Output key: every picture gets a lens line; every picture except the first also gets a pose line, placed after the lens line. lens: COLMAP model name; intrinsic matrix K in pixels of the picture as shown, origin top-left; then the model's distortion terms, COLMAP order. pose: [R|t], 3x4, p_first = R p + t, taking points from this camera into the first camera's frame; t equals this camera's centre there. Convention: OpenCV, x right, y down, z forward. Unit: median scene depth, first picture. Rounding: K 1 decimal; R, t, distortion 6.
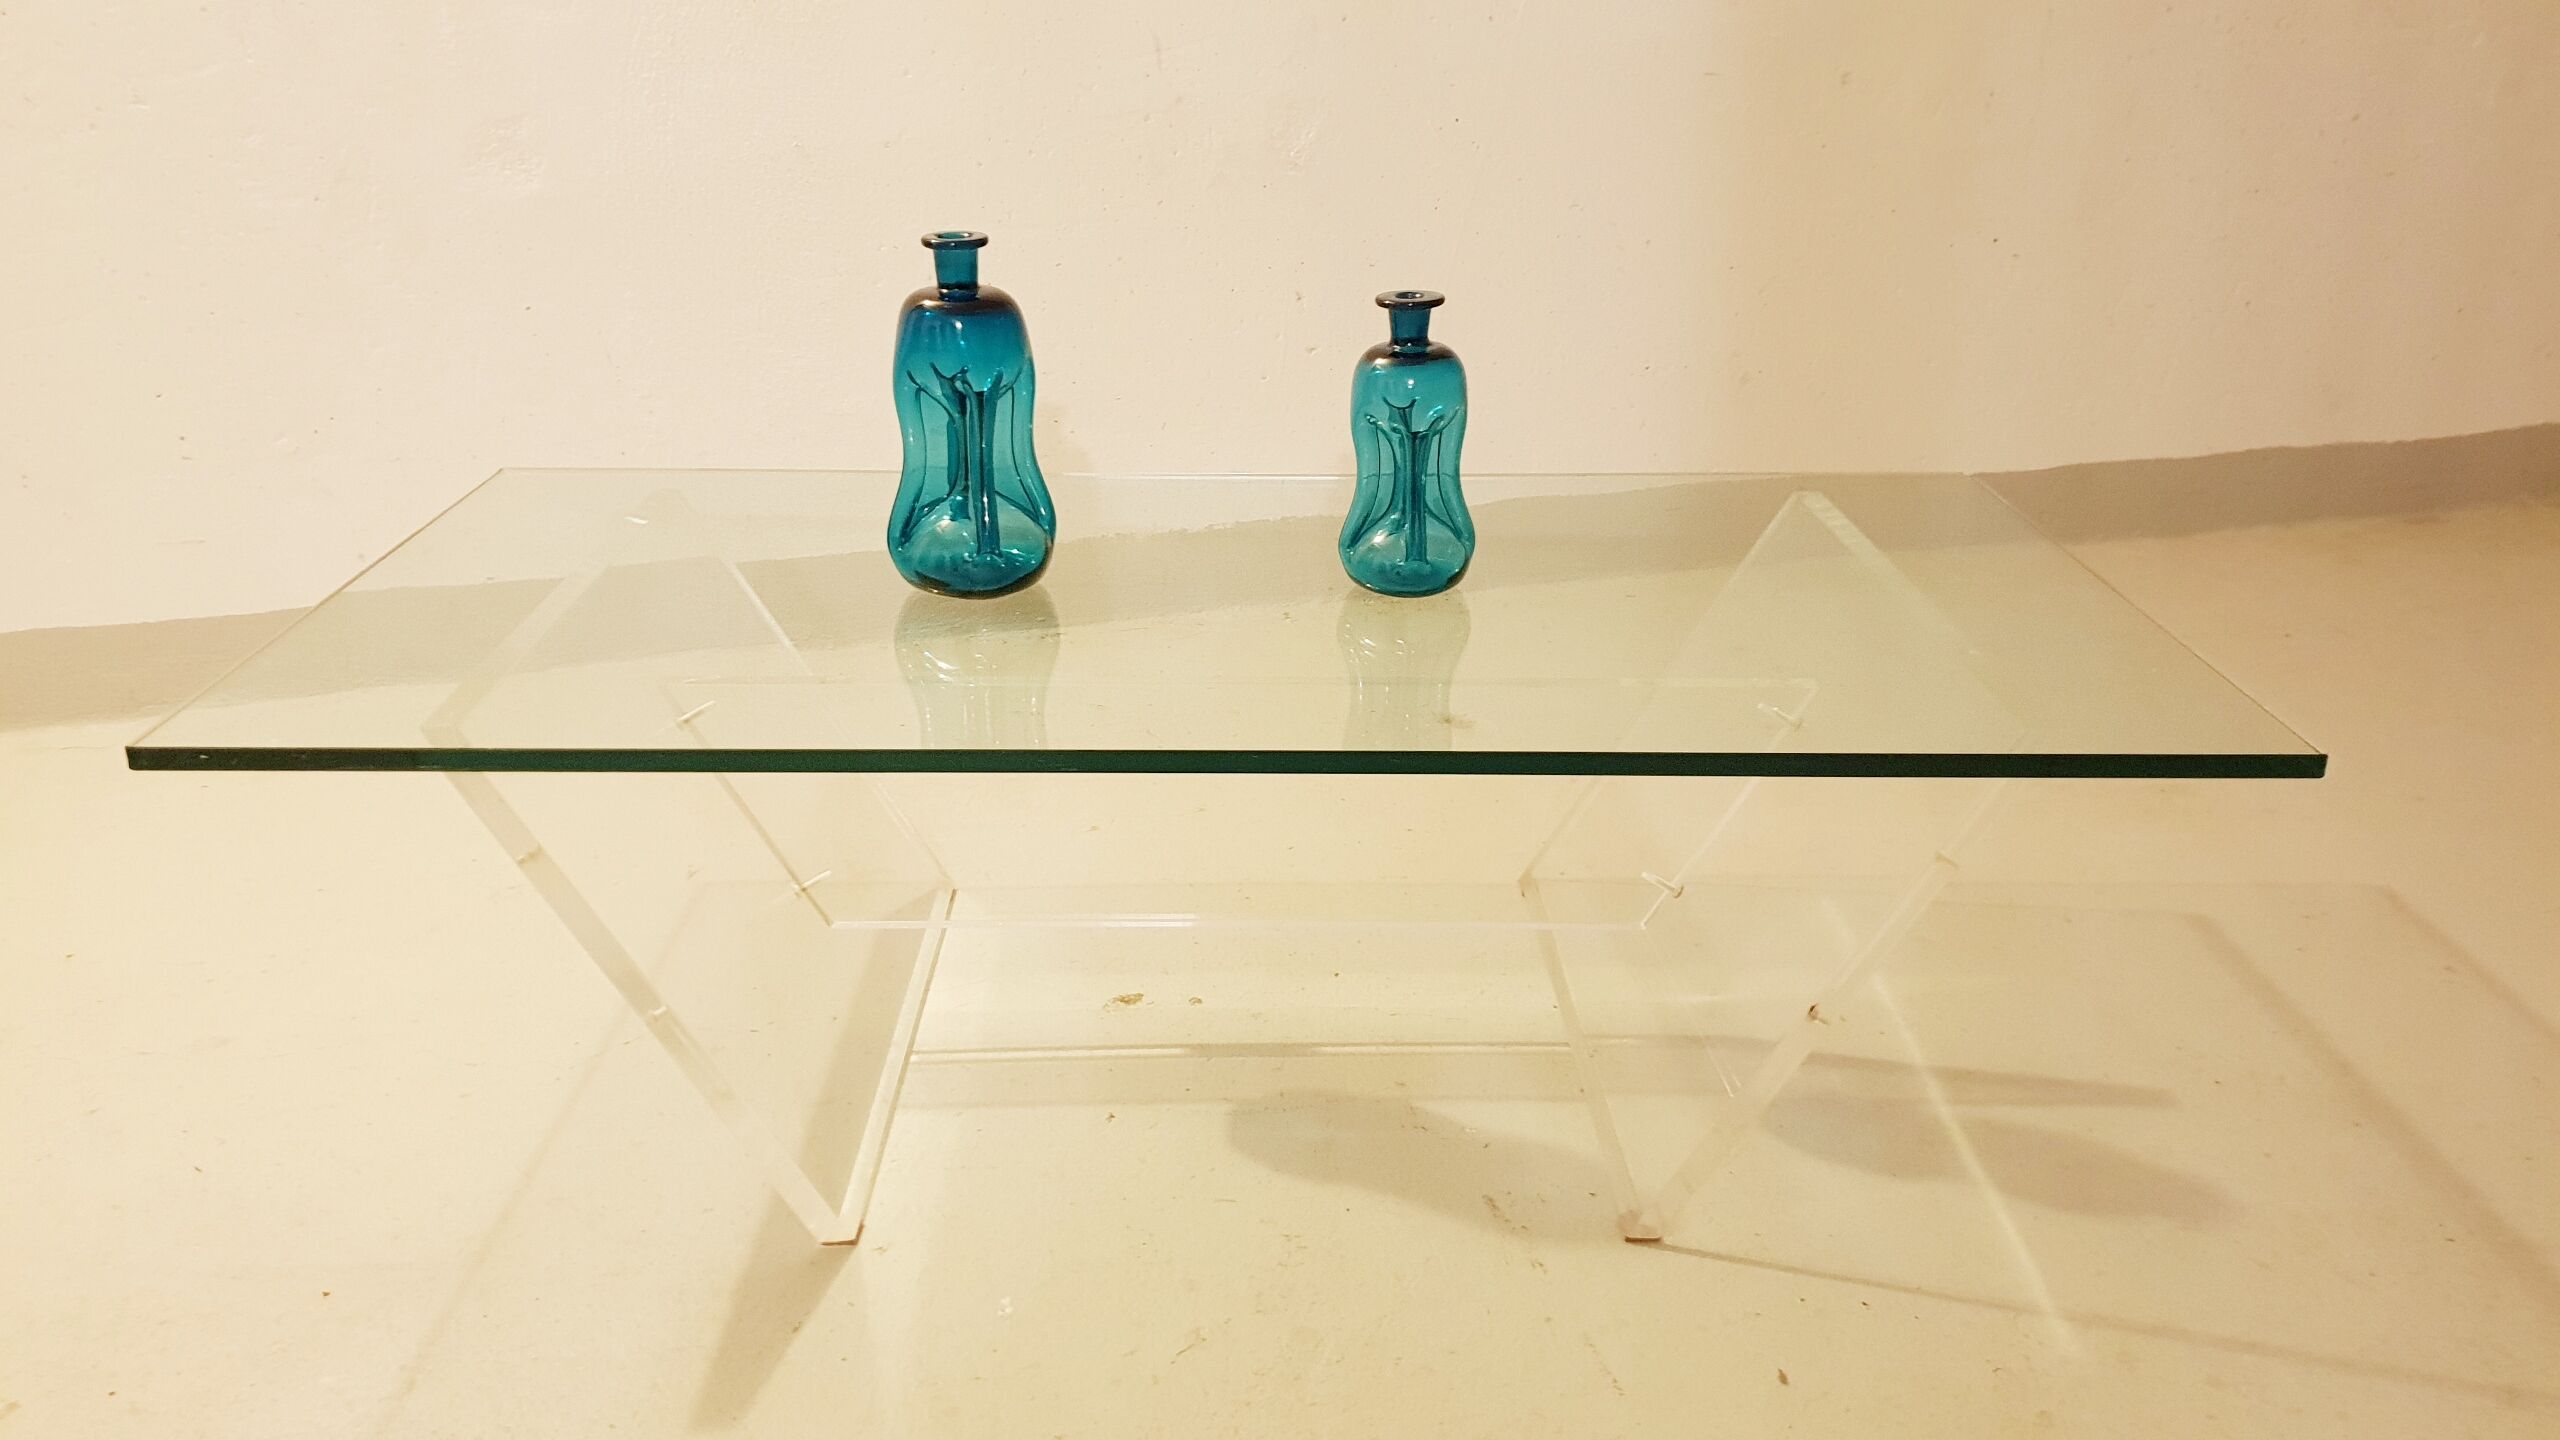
lens RADIAL K [[2011.2, 0, 1260.1], [0, 2011.2, 698.2], [0, 0, 1]] dist [0.025338, -0.024680]
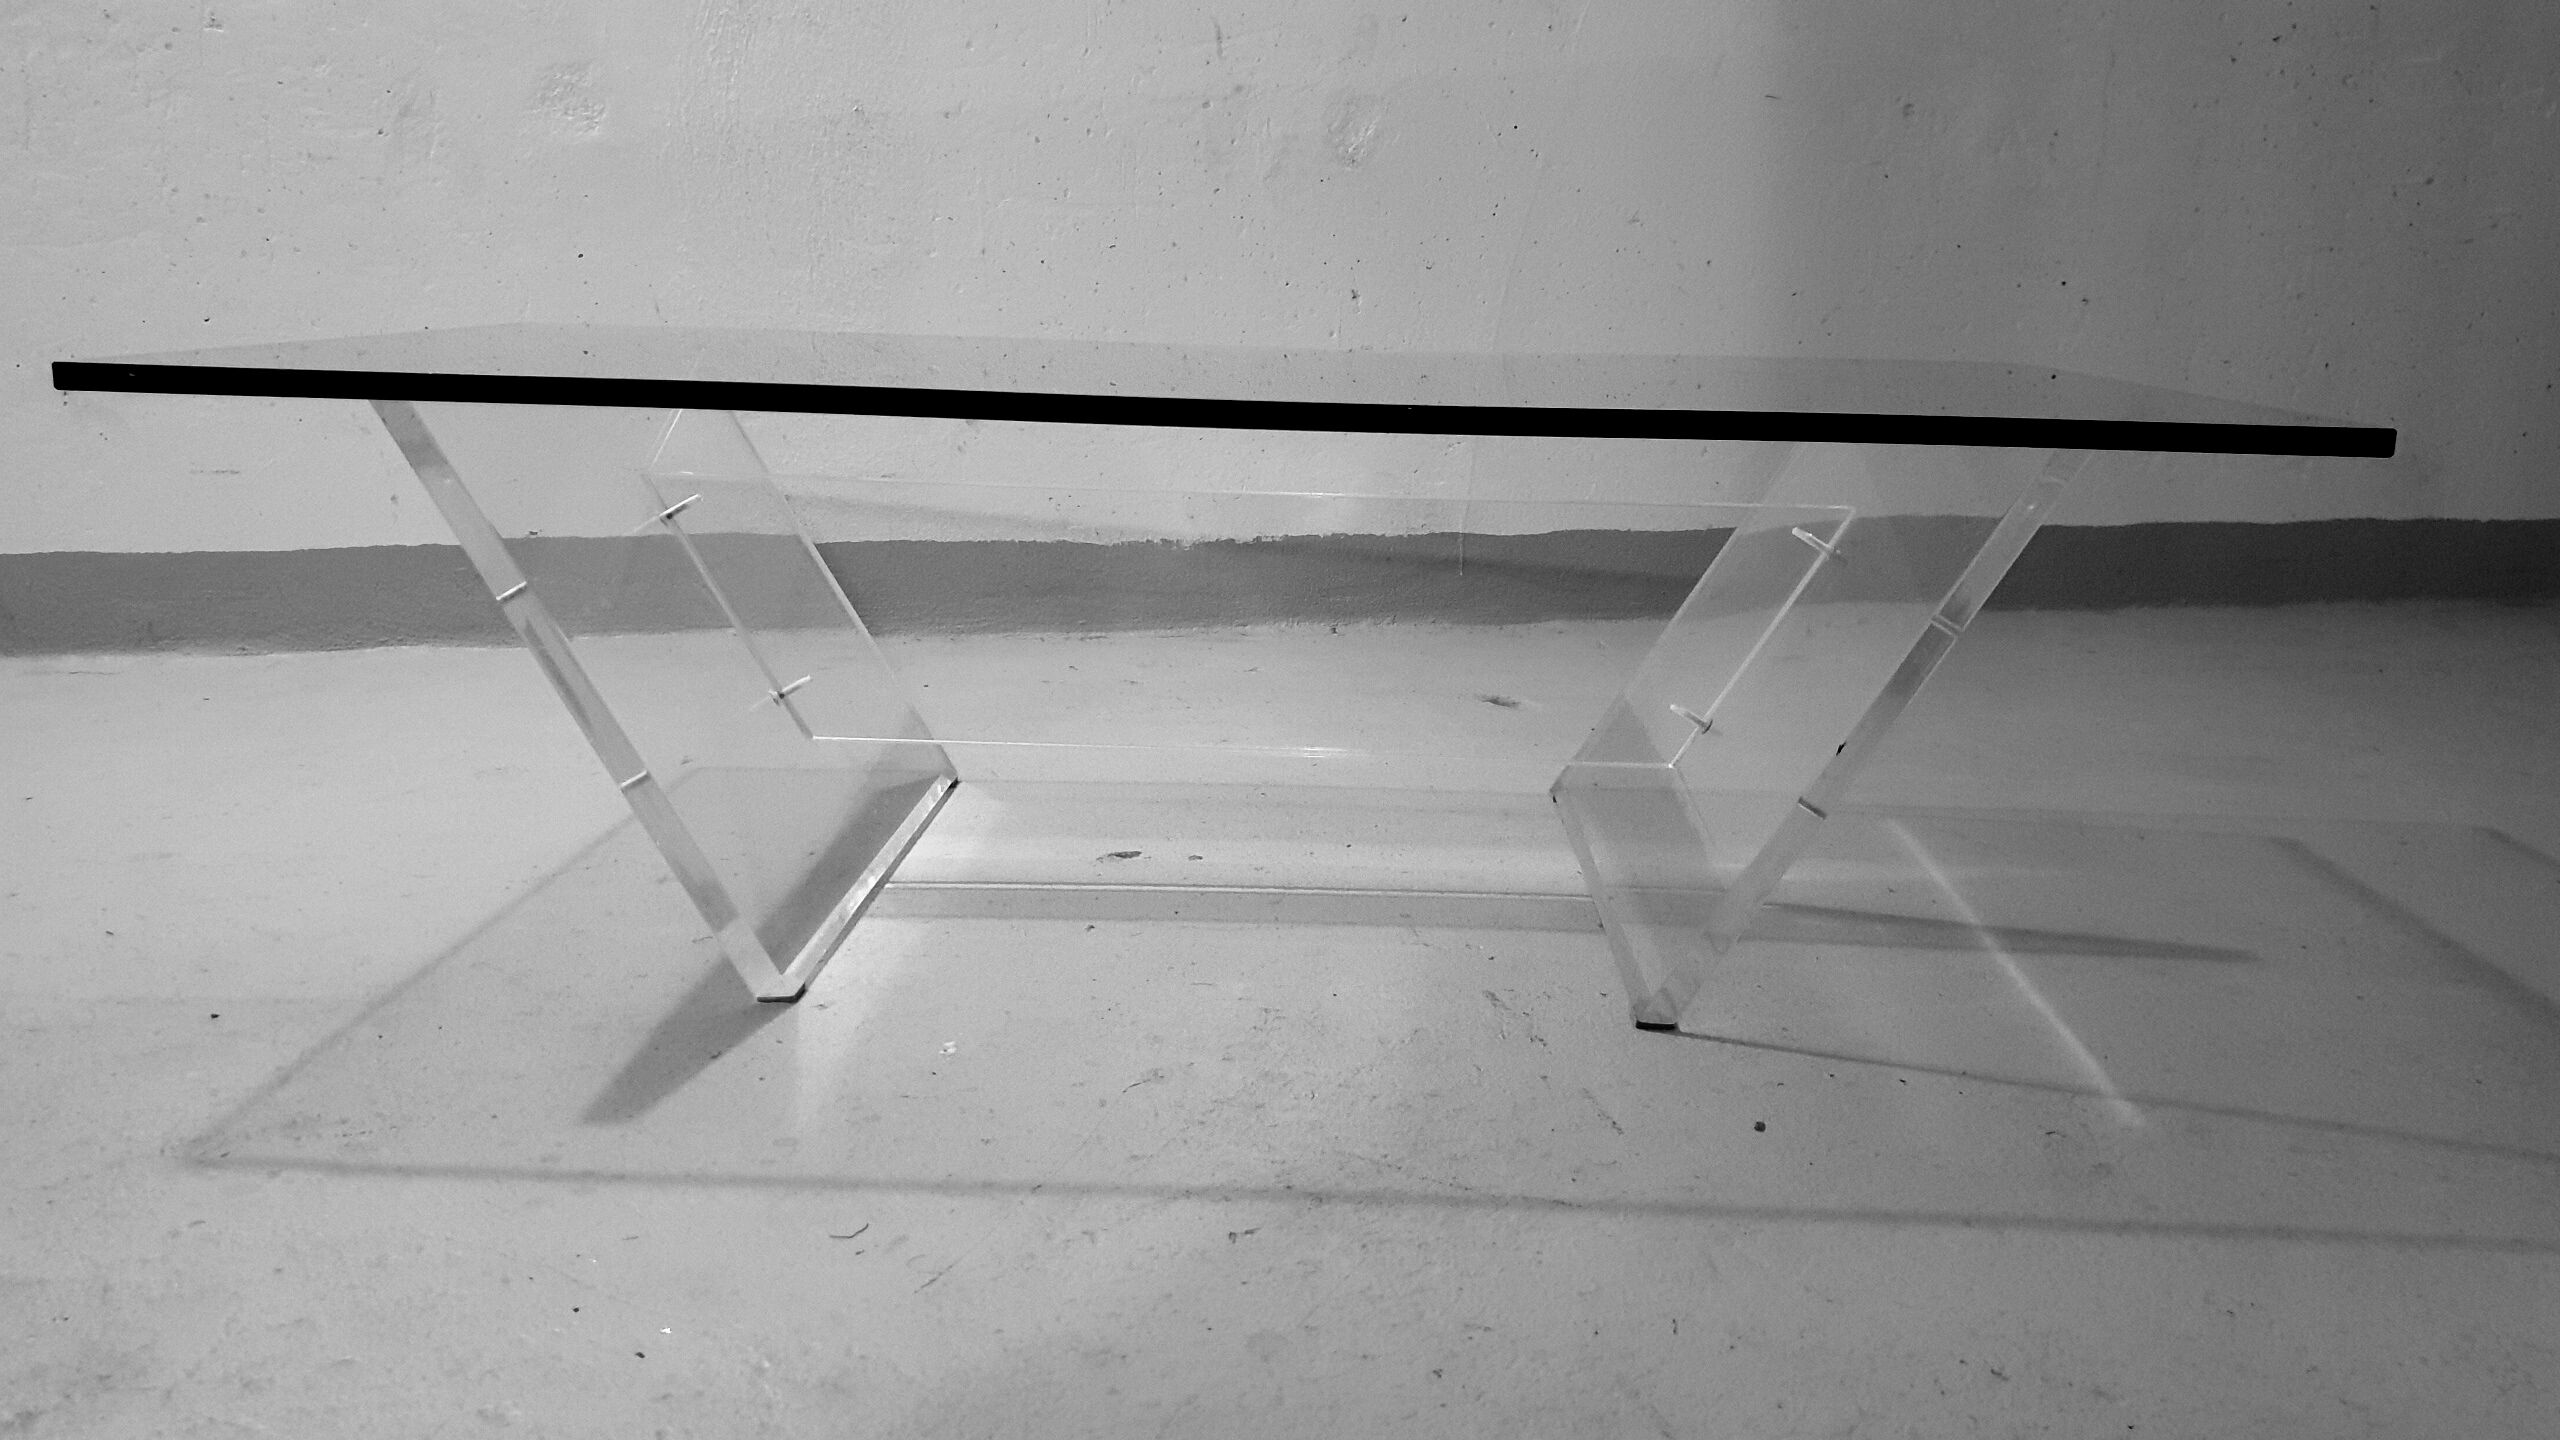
lens RADIAL K [[2011.2, 0, 1303.2], [0, 2011.2, 712.7], [0, 0, 1]] dist [0.025338, -0.024680]
pose [[0.999094, 0.028517, -0.031580, 0.054063], [-0.032827, 0.988787, -0.145682, 0.259688], [0.027072, 0.146587, 0.988827, 0.078720]]
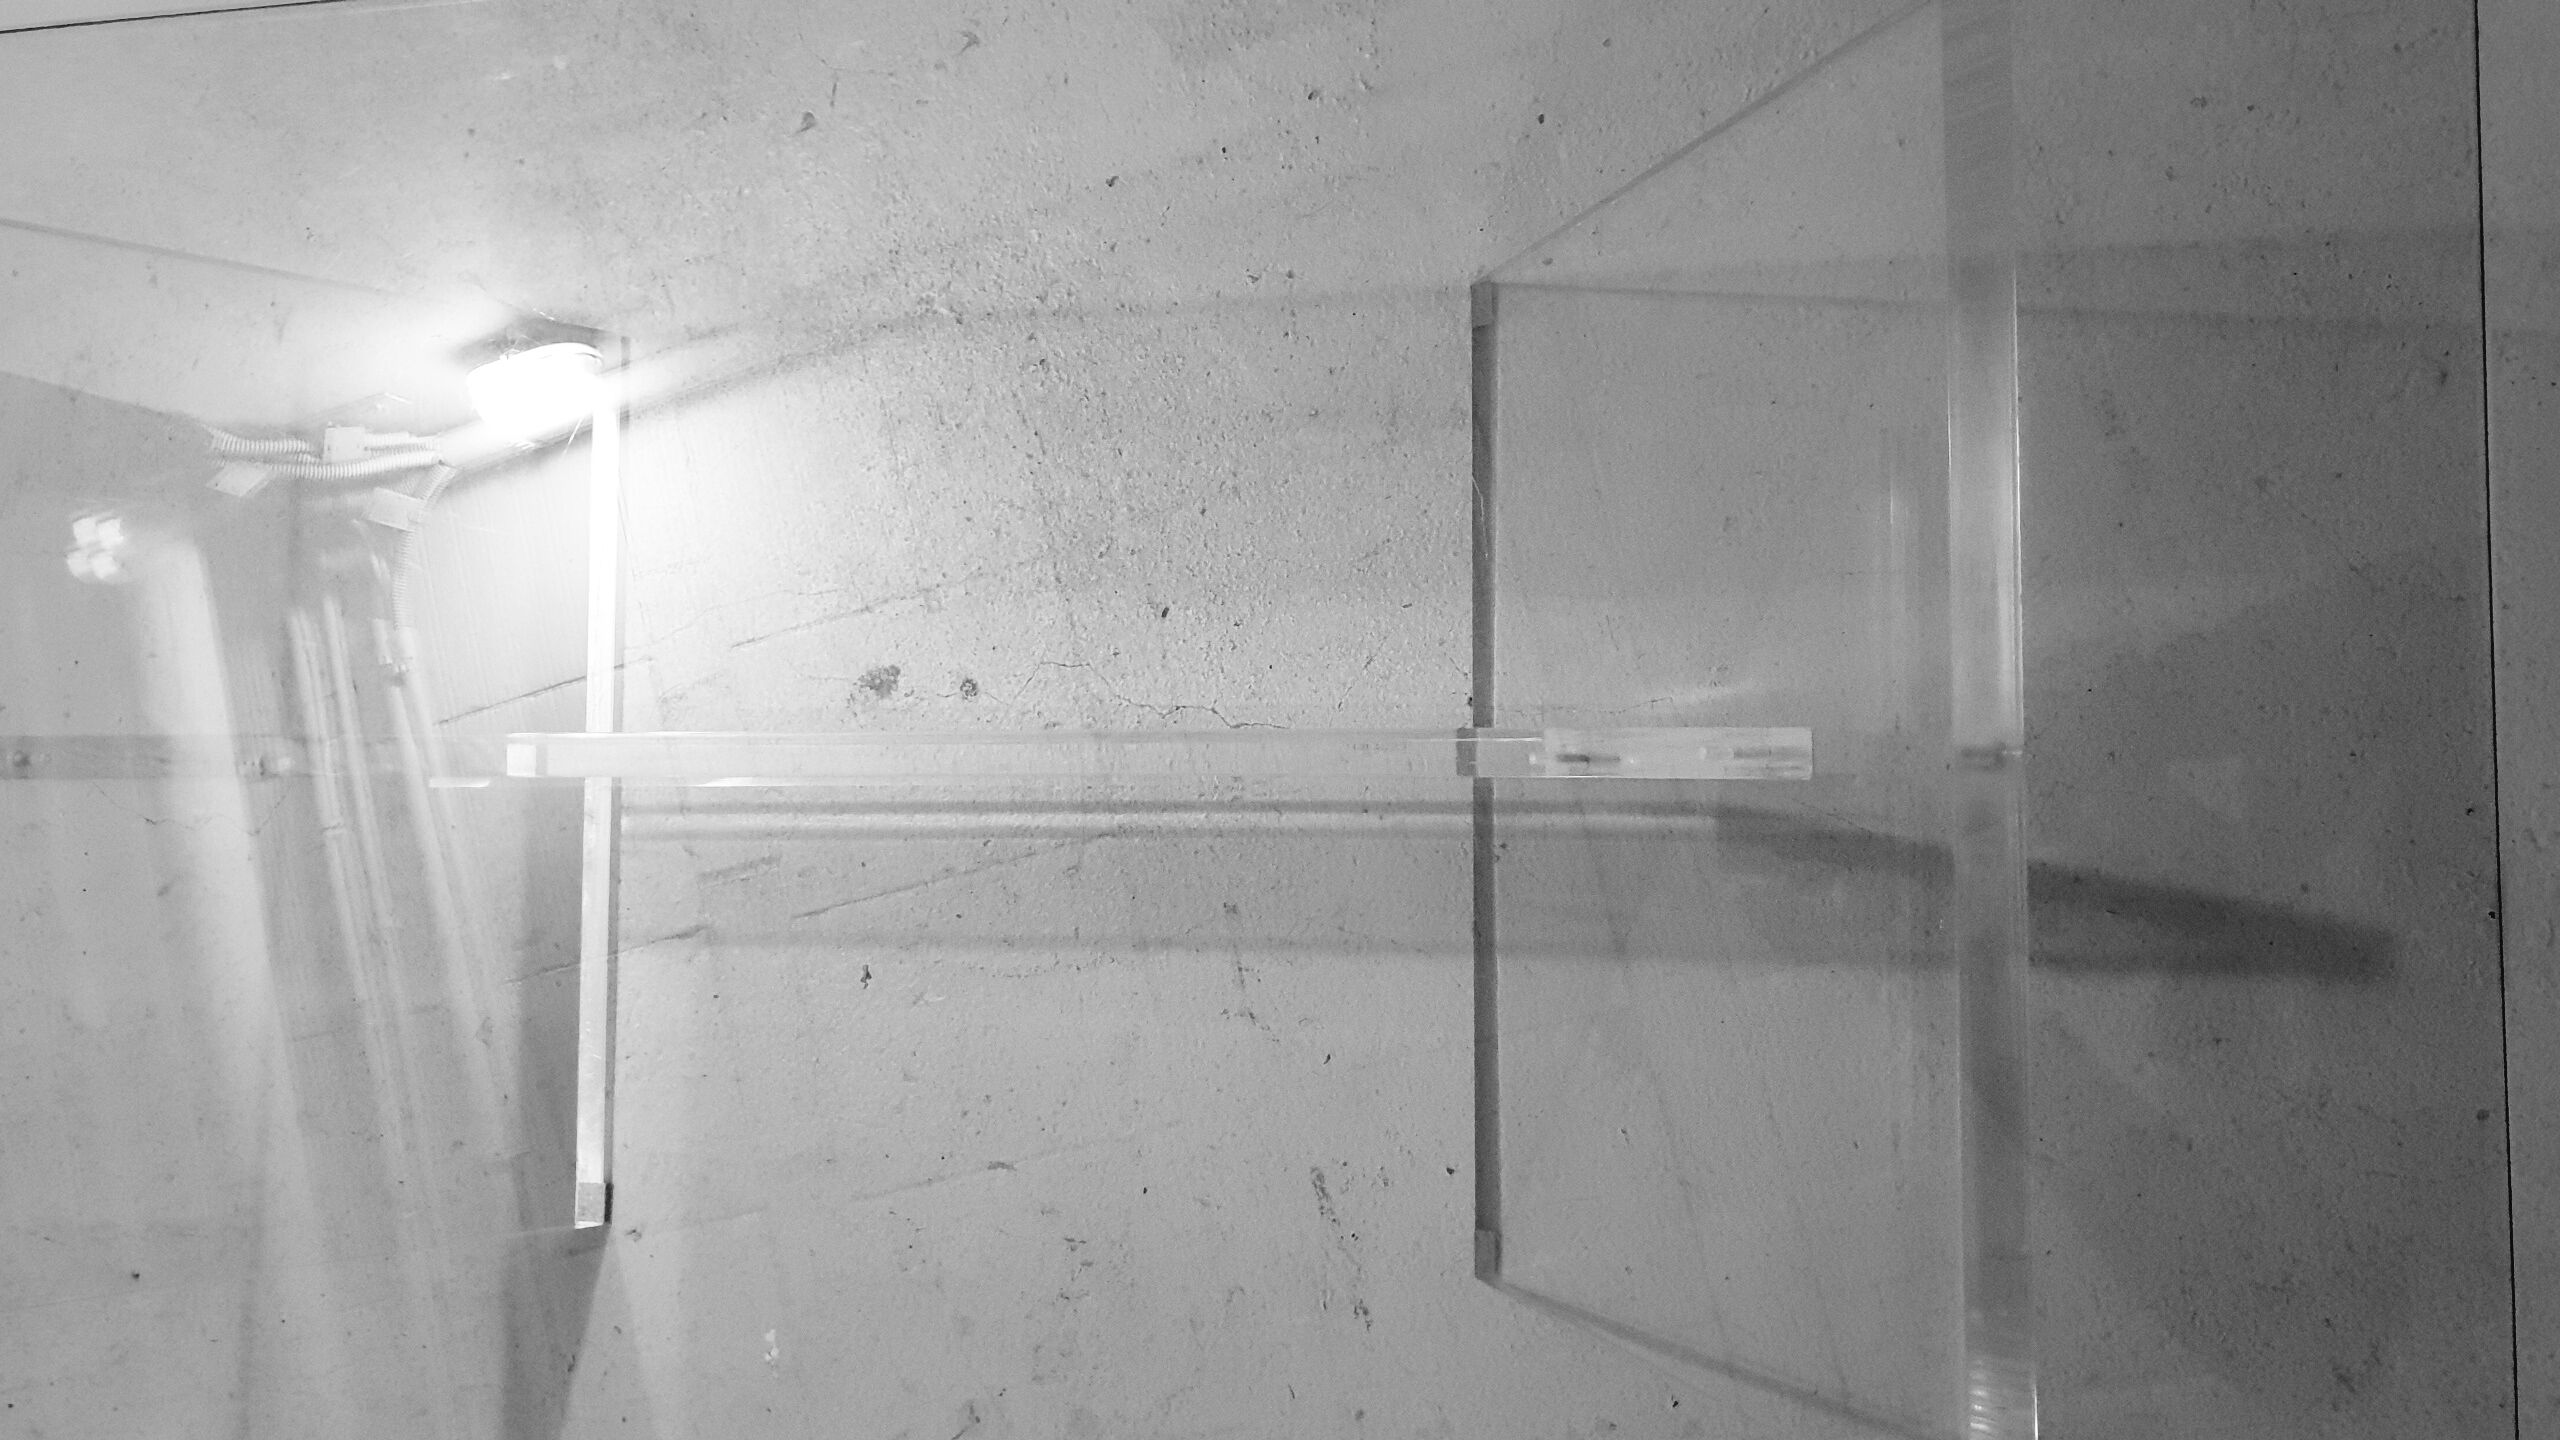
lens RADIAL K [[2011.2, 0, 1288.6], [0, 2011.2, 696.3], [0, 0, 1]] dist [0.025338, -0.024680]
pose [[0.971260, 0.001000, -0.238020, 0.290353], [0.214688, 0.428118, 0.877852, -0.524869], [0.102778, -0.903722, 0.415599, 0.848062]]
